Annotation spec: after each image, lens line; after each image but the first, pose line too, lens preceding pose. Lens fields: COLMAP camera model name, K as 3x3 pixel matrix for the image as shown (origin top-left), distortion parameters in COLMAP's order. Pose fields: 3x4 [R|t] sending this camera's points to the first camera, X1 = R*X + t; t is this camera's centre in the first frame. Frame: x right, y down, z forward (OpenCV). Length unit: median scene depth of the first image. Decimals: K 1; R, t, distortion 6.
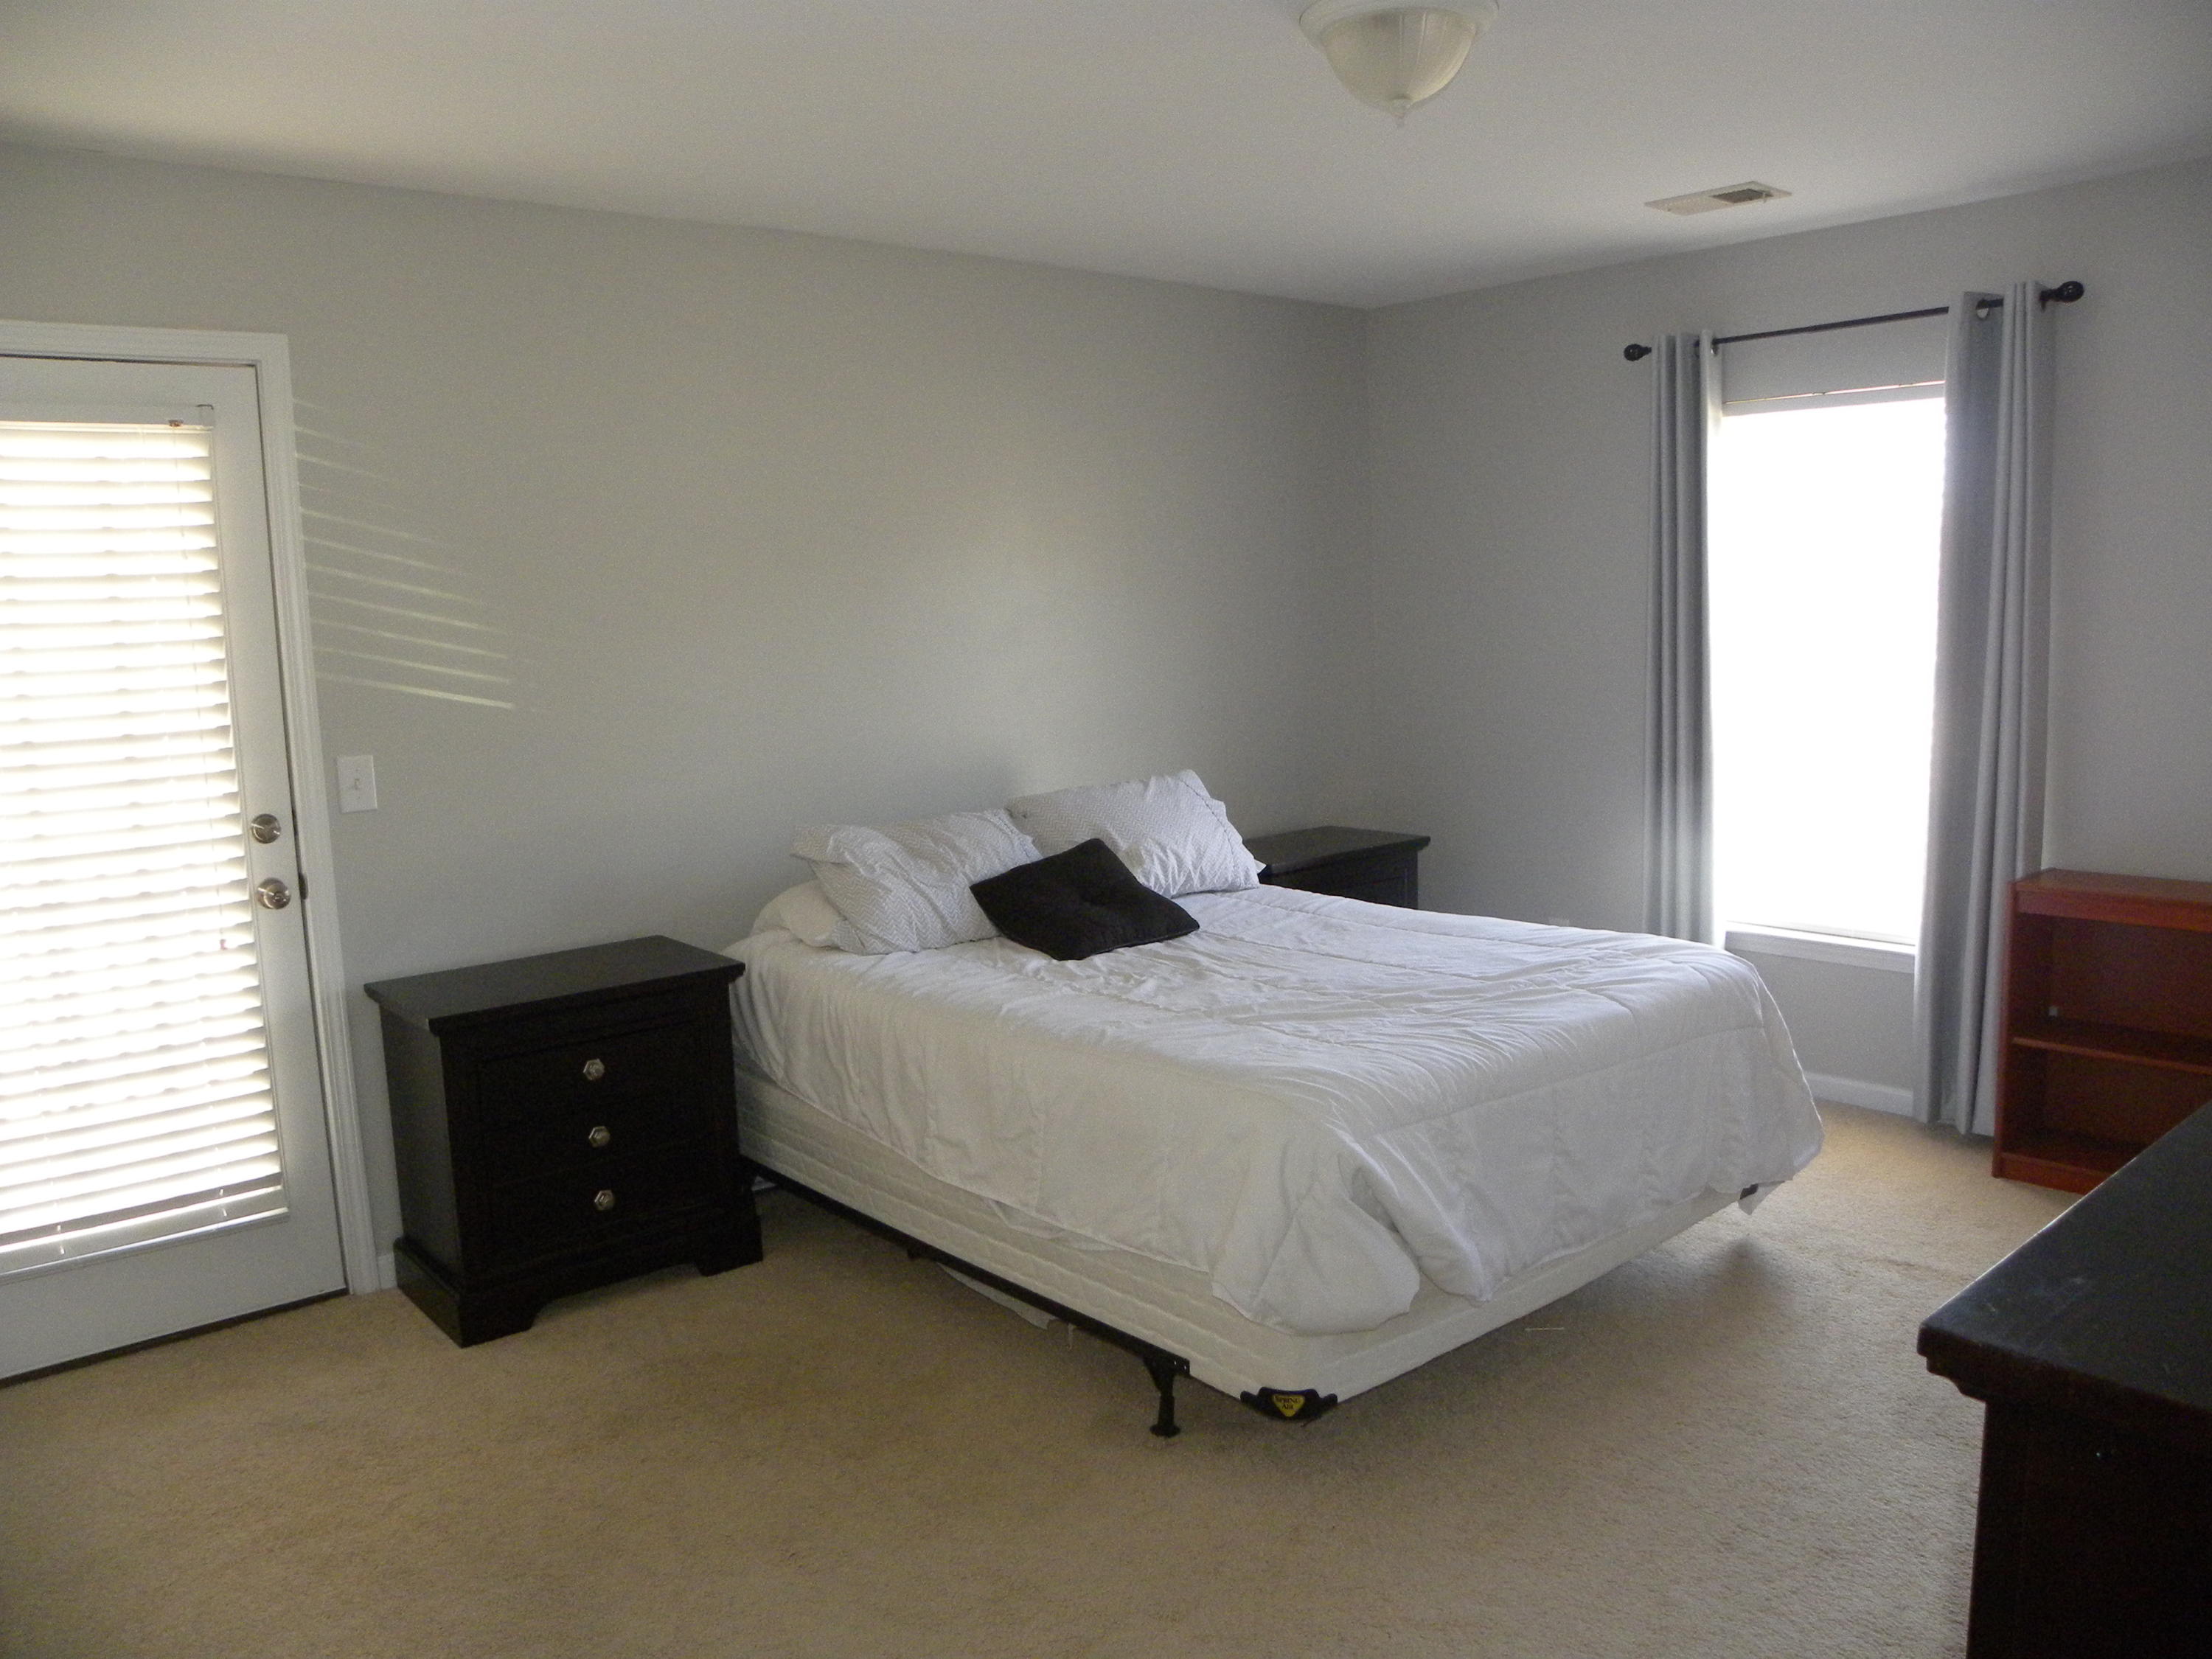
lens RADIAL K [[1693.8, 0, 1114.0], [0, 1693.8, 832.1], [0, 0, 1]] dist [-0.147907, 0.084545]
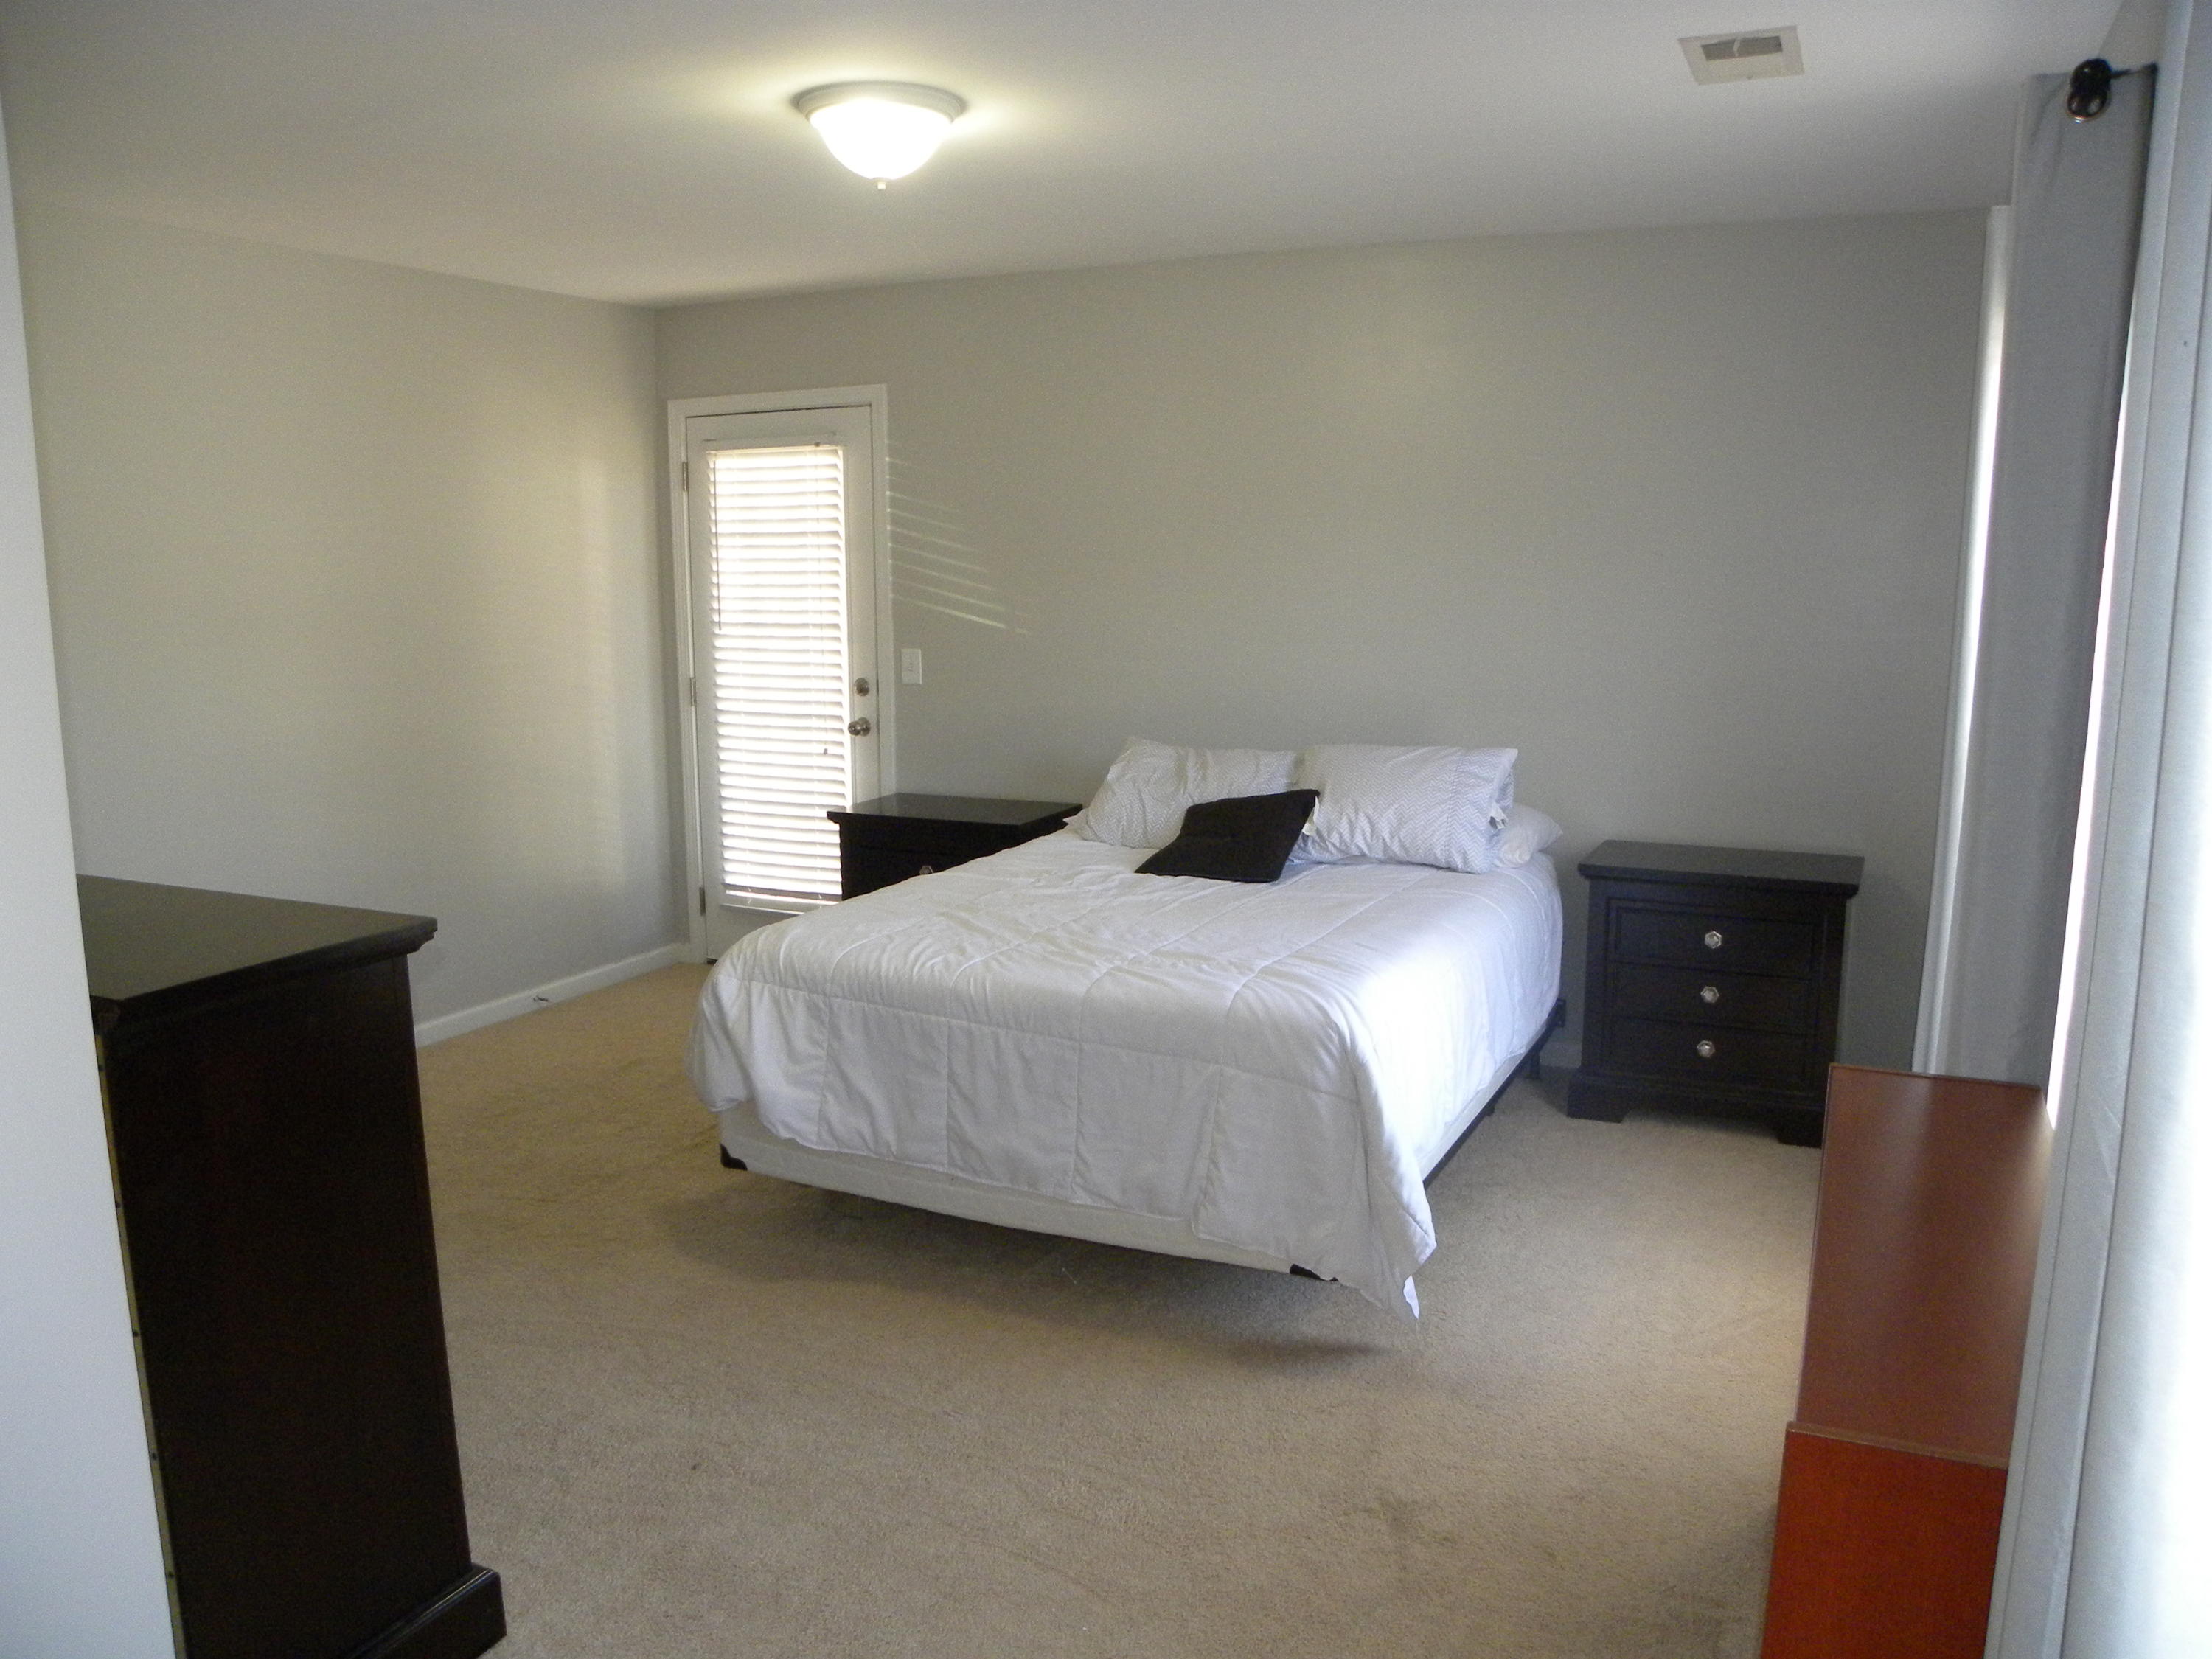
lens RADIAL K [[1693.8, 0, 1109.6], [0, 1693.8, 834.1], [0, 0, 1]] dist [-0.147907, 0.084545]
pose [[0.405667, 0.180682, -0.895985, 1.124716], [-0.132571, 0.981532, 0.137910, -0.123643], [0.904356, 0.062836, 0.422128, 0.517247]]
